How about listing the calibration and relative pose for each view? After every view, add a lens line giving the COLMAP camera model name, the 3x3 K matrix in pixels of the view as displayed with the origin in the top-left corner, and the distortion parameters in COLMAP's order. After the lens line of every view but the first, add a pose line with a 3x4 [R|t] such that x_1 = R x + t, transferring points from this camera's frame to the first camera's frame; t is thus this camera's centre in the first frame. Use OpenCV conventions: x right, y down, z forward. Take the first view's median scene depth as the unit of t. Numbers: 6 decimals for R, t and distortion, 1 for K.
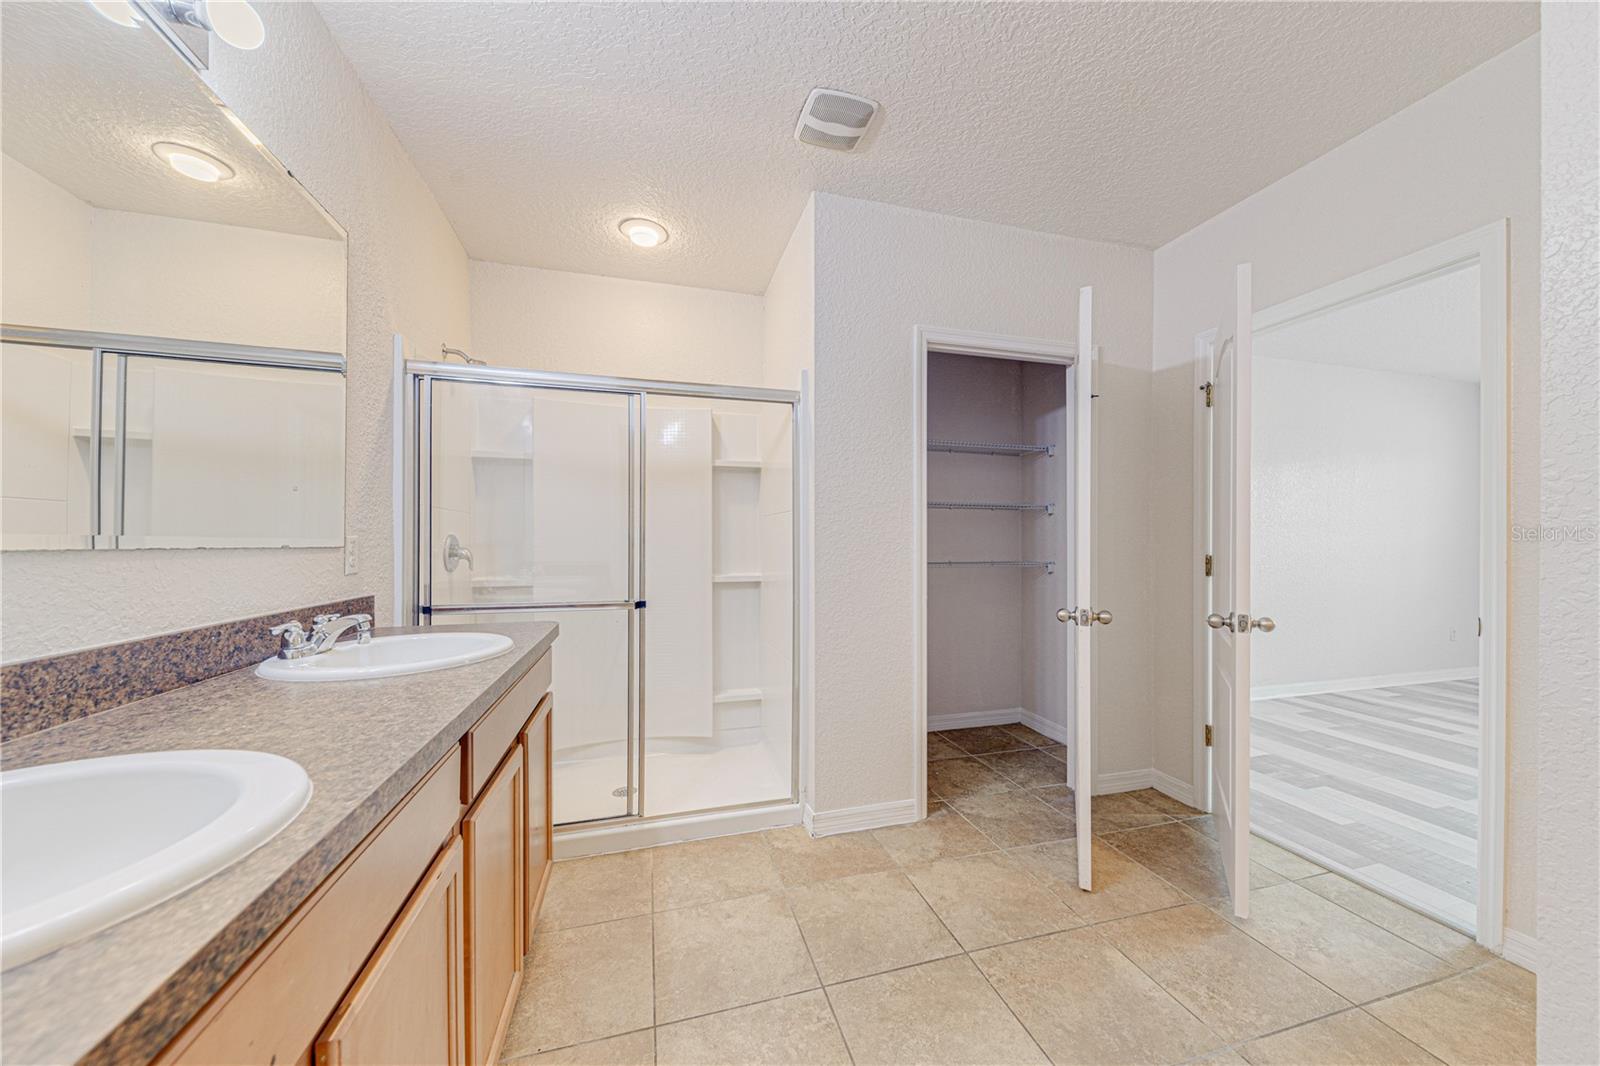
lens RADIAL K [[563.8, 0, 815.9], [0, 563.8, 542.2], [0, 0, 1]] dist [0.007719, -0.000105]
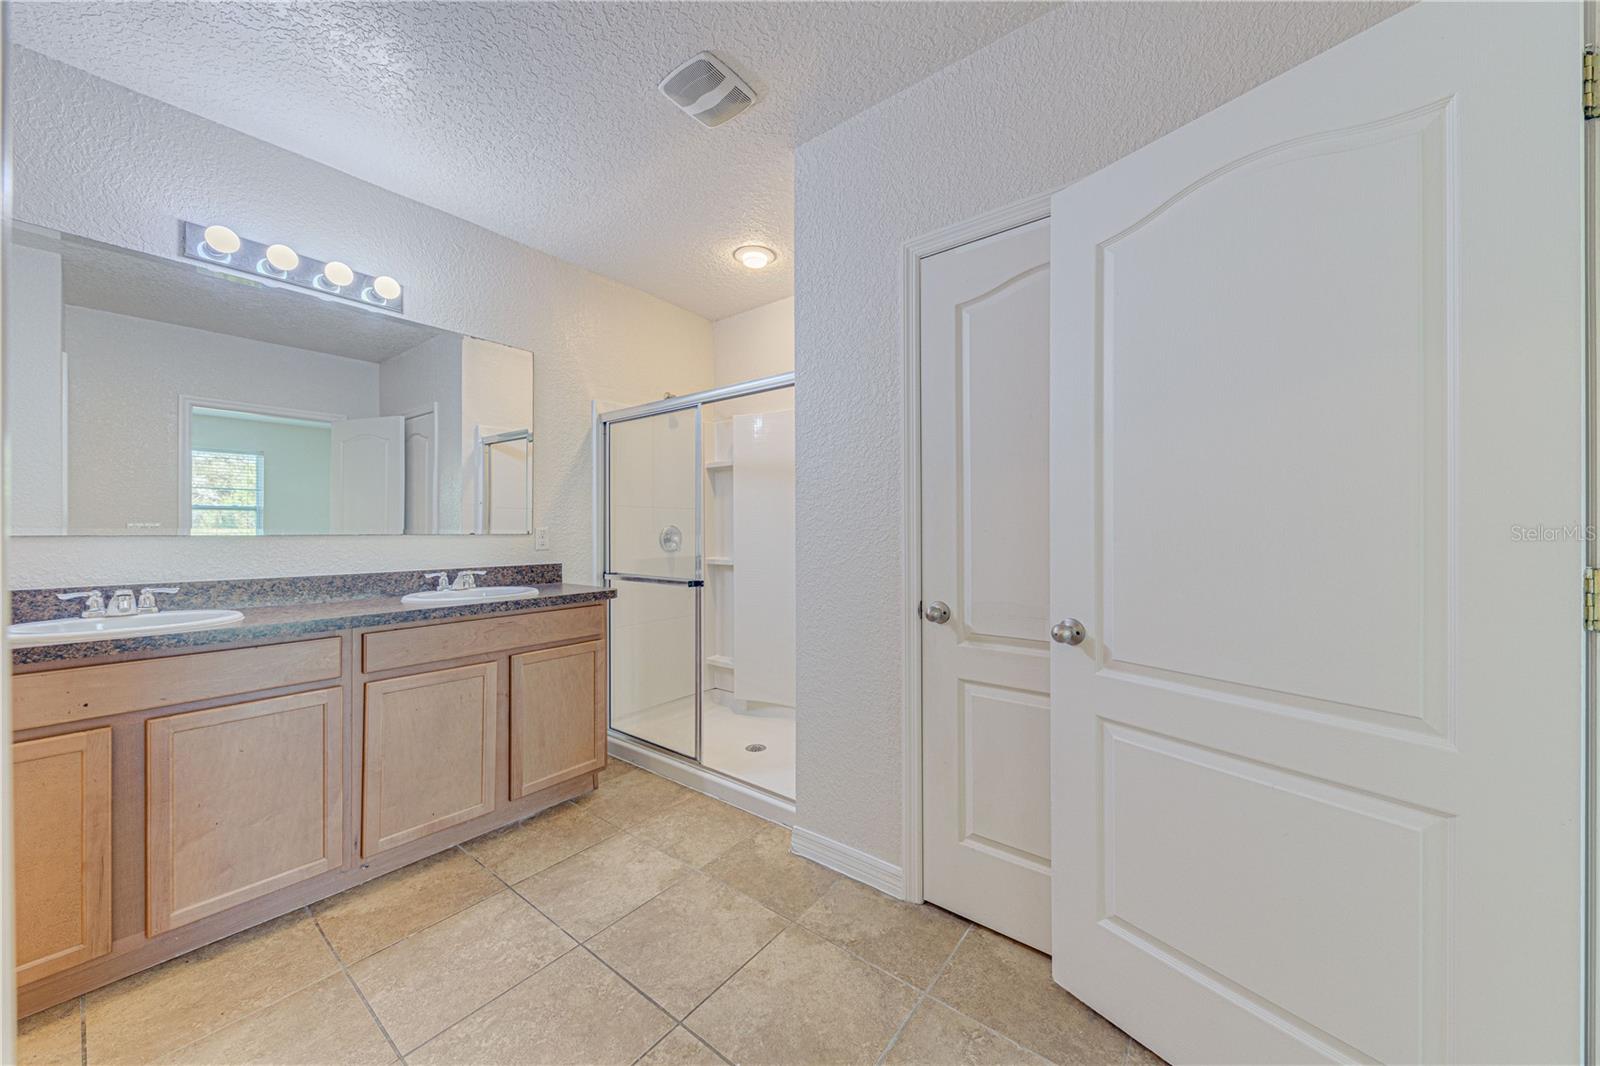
lens RADIAL K [[568.9, 0, 805.6], [0, 568.9, 527.9], [0, 0, 1]] dist [0.019466, -0.006520]
pose [[0.581691, -0.004914, -0.813395, 0.938757], [0.004114, 0.999987, -0.003099, -0.001299], [0.813400, -0.001544, 0.581703, 0.580006]]
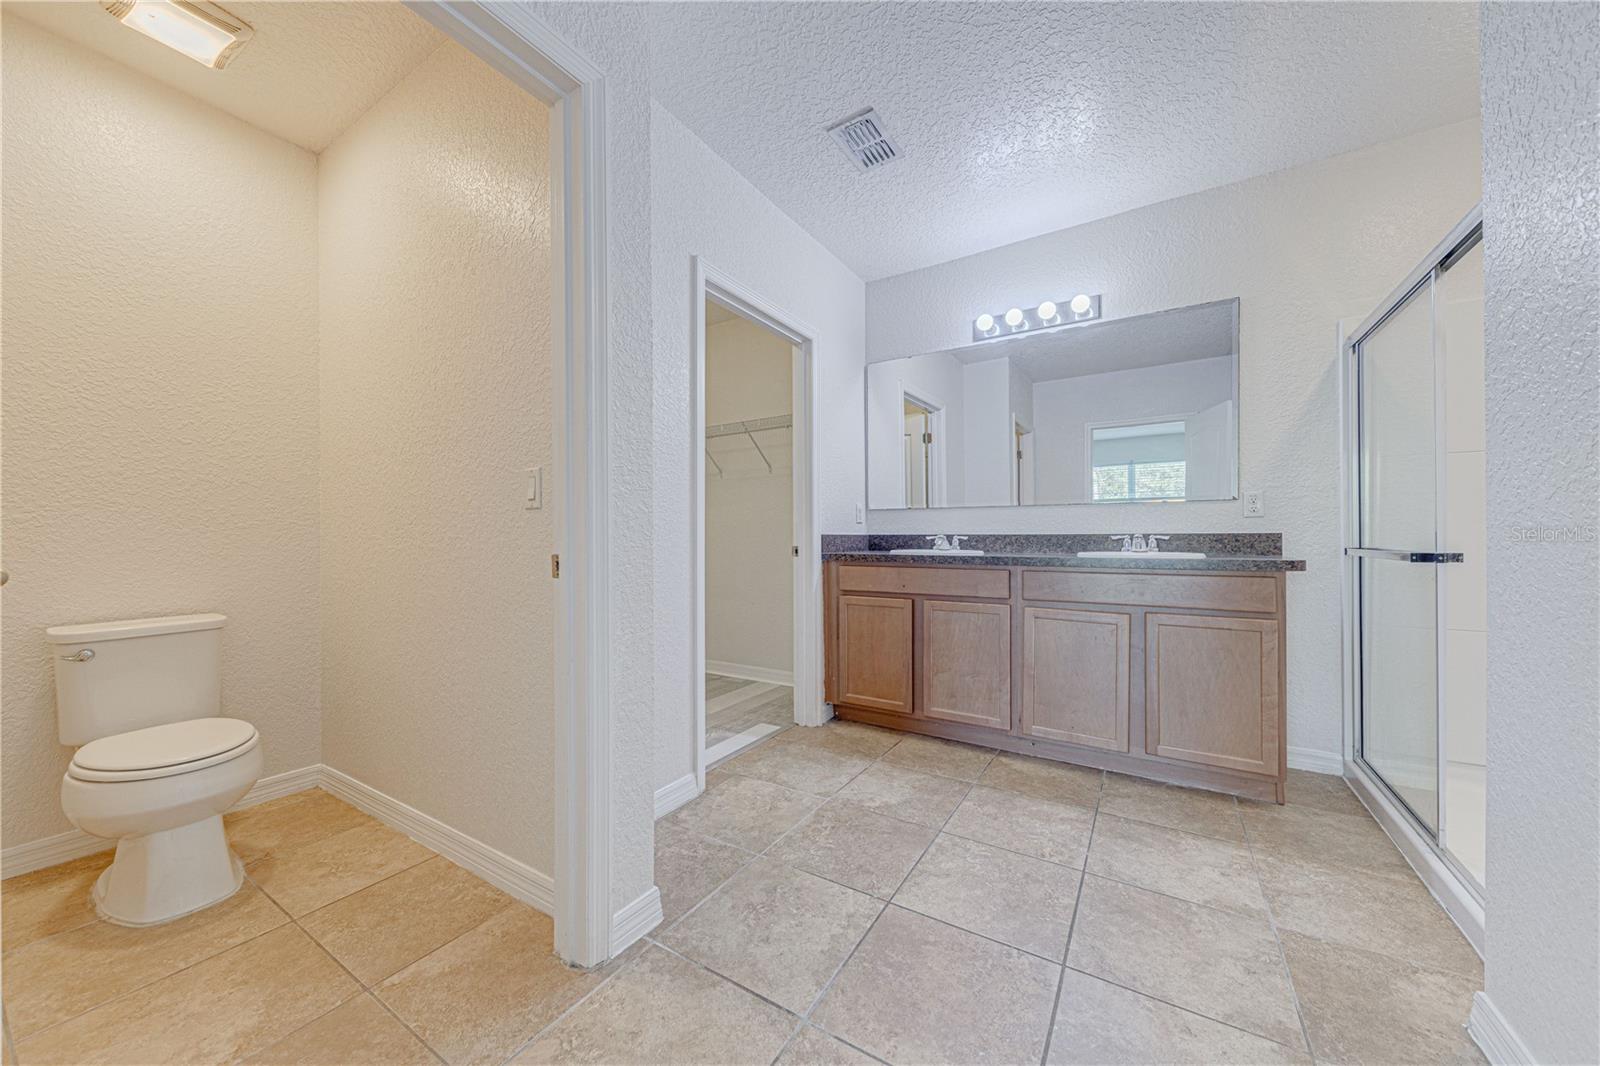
lens RADIAL K [[555.0, 0, 806.4], [0, 555.0, 536.9], [0, 0, 1]] dist [0.008440, -0.003140]
pose [[-0.753498, 0.000209, -0.657450, 0.939970], [0.002912, 0.999991, -0.003019, 0.098803], [0.657444, -0.004189, -0.753492, 1.199476]]
